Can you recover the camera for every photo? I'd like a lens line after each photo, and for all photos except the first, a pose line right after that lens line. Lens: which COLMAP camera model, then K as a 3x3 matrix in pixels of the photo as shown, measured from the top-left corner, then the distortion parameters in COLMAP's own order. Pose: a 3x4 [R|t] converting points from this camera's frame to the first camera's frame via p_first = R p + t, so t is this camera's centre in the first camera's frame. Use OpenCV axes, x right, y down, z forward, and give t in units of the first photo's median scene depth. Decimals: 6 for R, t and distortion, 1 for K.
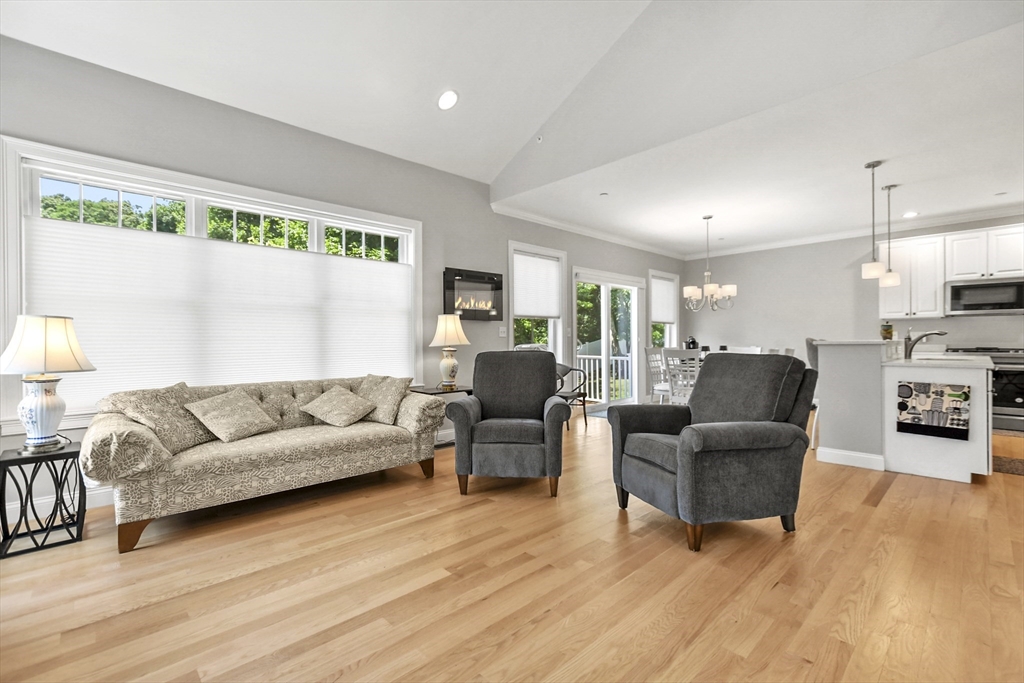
lens RADIAL K [[450.6, 0, 511.7], [0, 450.6, 342.4], [0, 0, 1]] dist [-0.010959, 0.003212]
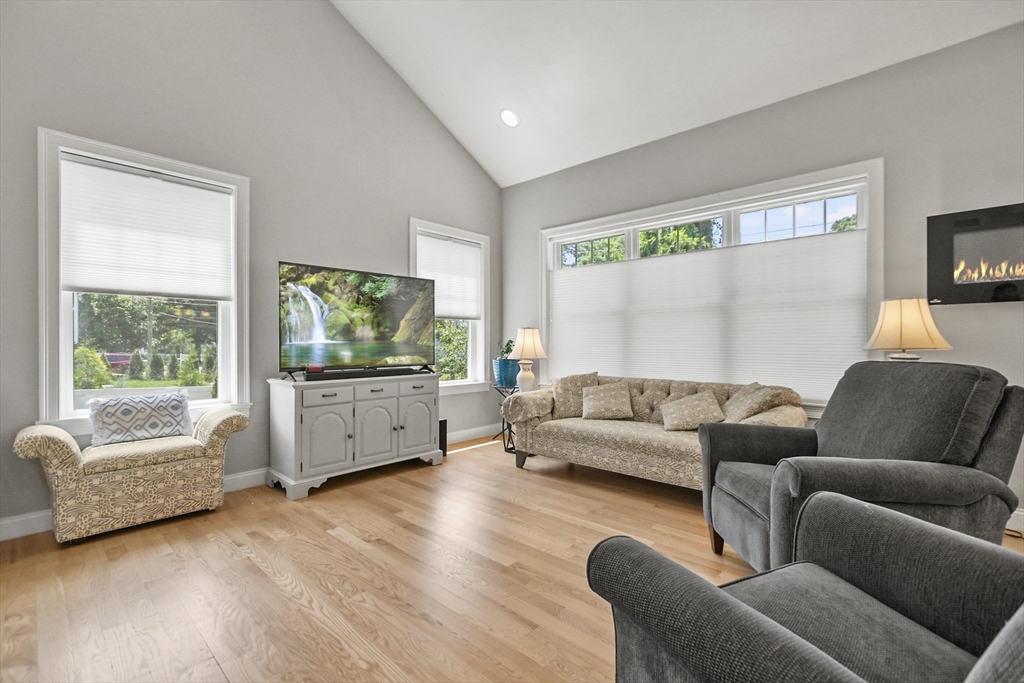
lens RADIAL K [[450.6, 0, 507.4], [0, 450.6, 344.4], [0, 0, 1]] dist [-0.010959, 0.003212]
pose [[0.065629, 0.008729, -0.997806, 0.648760], [-0.002911, 0.999959, 0.008557, -0.006353], [0.997840, 0.002343, 0.065652, 0.670001]]
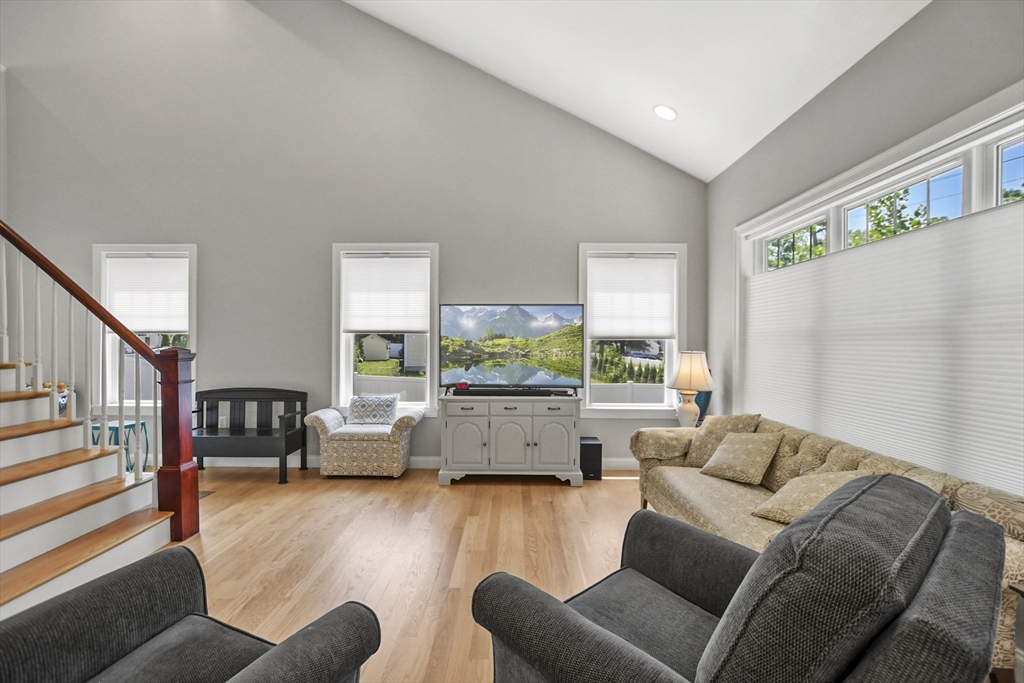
lens RADIAL K [[450.6, 0, 510.4], [0, 450.6, 345.3], [0, 0, 1]] dist [-0.010959, 0.003212]
pose [[-0.700747, 0.007772, -0.713368, 0.408314], [-0.002563, 0.999907, 0.013411, -0.083600], [0.713406, 0.011226, -0.700661, 1.370761]]
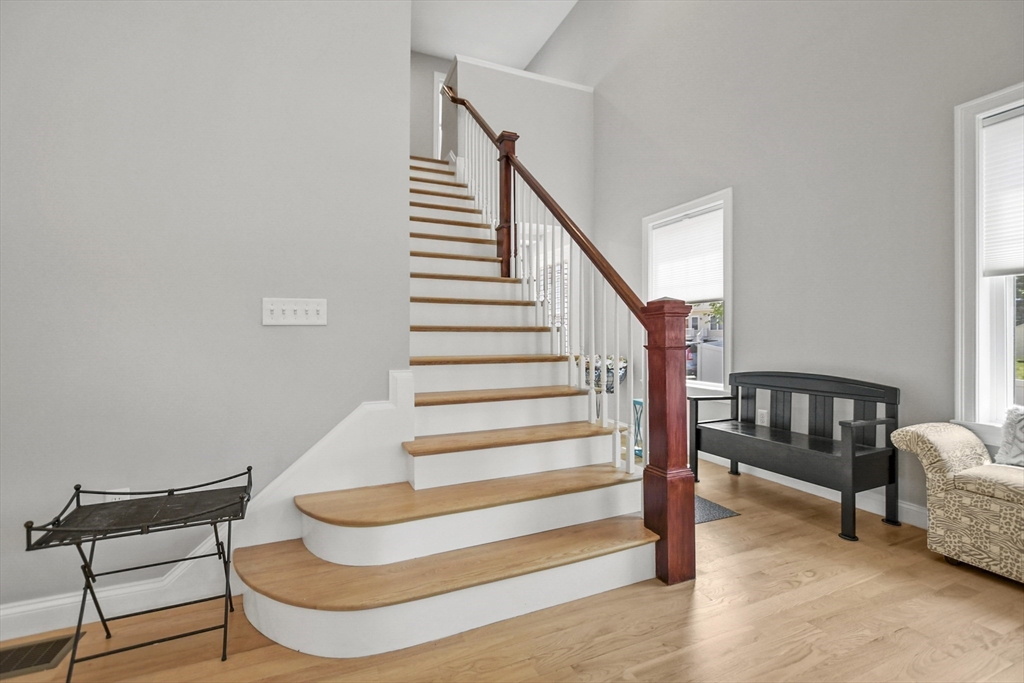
lens RADIAL K [[450.6, 0, 512.2], [0, 450.6, 333.5], [0, 0, 1]] dist [-0.010959, 0.003212]
pose [[-0.936328, 0.007975, 0.351035, 0.192867], [0.006277, 0.999962, -0.005975, -0.004330], [-0.351070, -0.003391, -0.936343, 0.866711]]
